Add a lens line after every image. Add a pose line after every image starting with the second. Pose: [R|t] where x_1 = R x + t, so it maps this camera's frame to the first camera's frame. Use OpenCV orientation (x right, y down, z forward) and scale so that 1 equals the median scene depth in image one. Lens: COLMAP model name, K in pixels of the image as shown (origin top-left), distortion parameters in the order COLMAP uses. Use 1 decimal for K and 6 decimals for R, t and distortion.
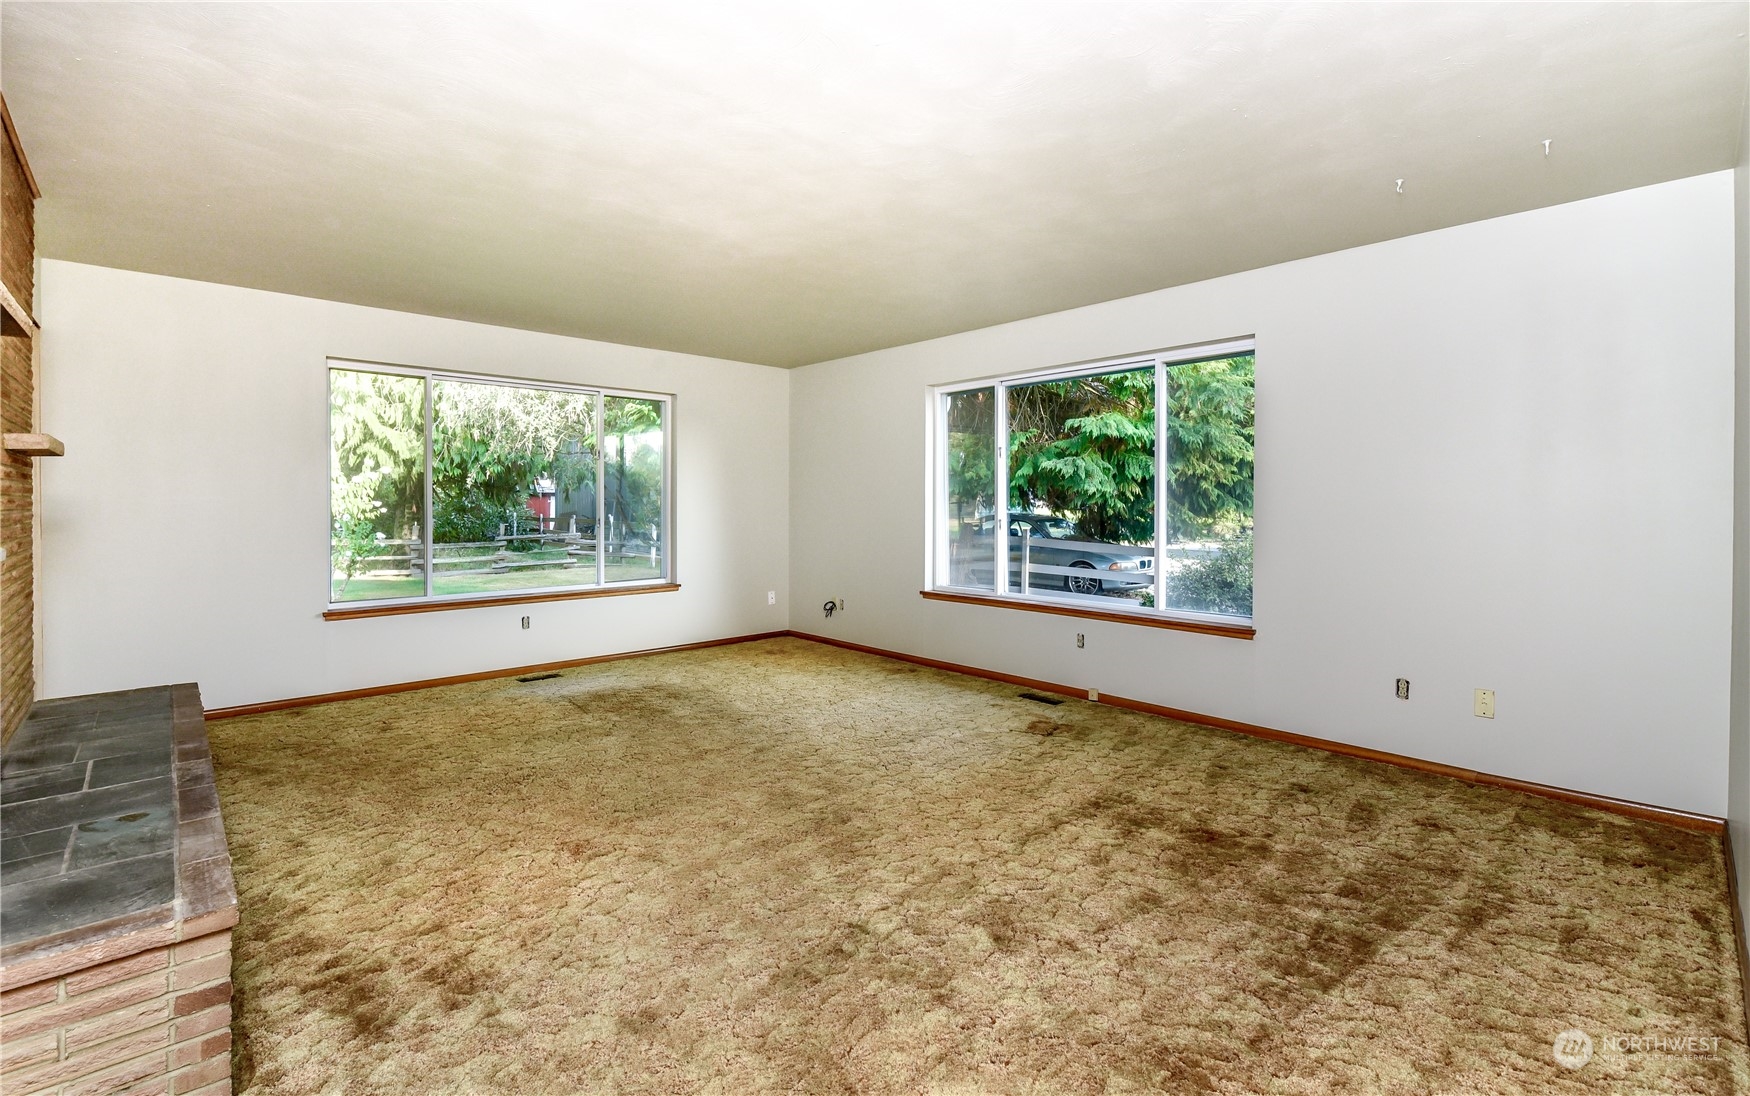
lens RADIAL K [[746.6, 0, 876.9], [0, 746.6, 507.5], [0, 0, 1]] dist [0.000000, -0.007780]
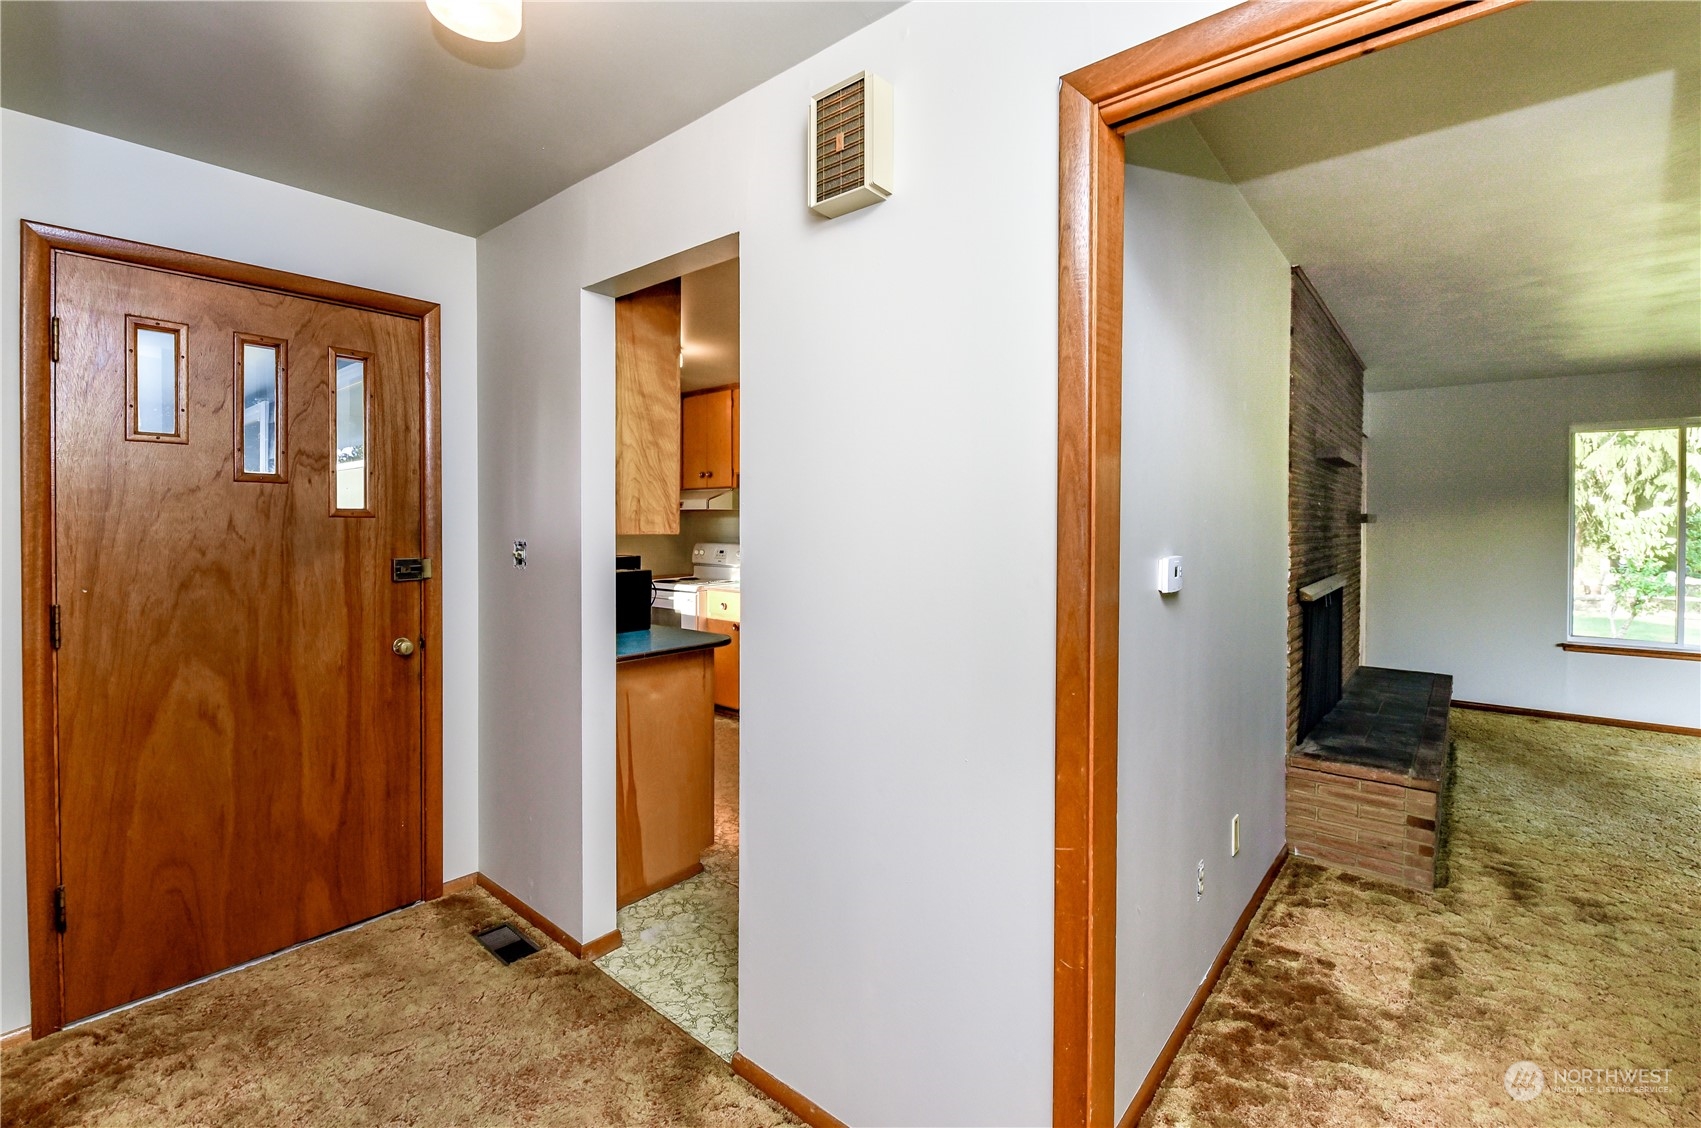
lens RADIAL K [[749.2, 0, 851.5], [0, 749.2, 528.6], [0, 0, 1]] dist [-0.001123, -0.000674]
pose [[0.109835, 0.008037, -0.993917, 0.651242], [-0.007423, 0.999946, 0.007265, -0.087077], [0.993922, 0.006580, 0.109889, -0.532002]]
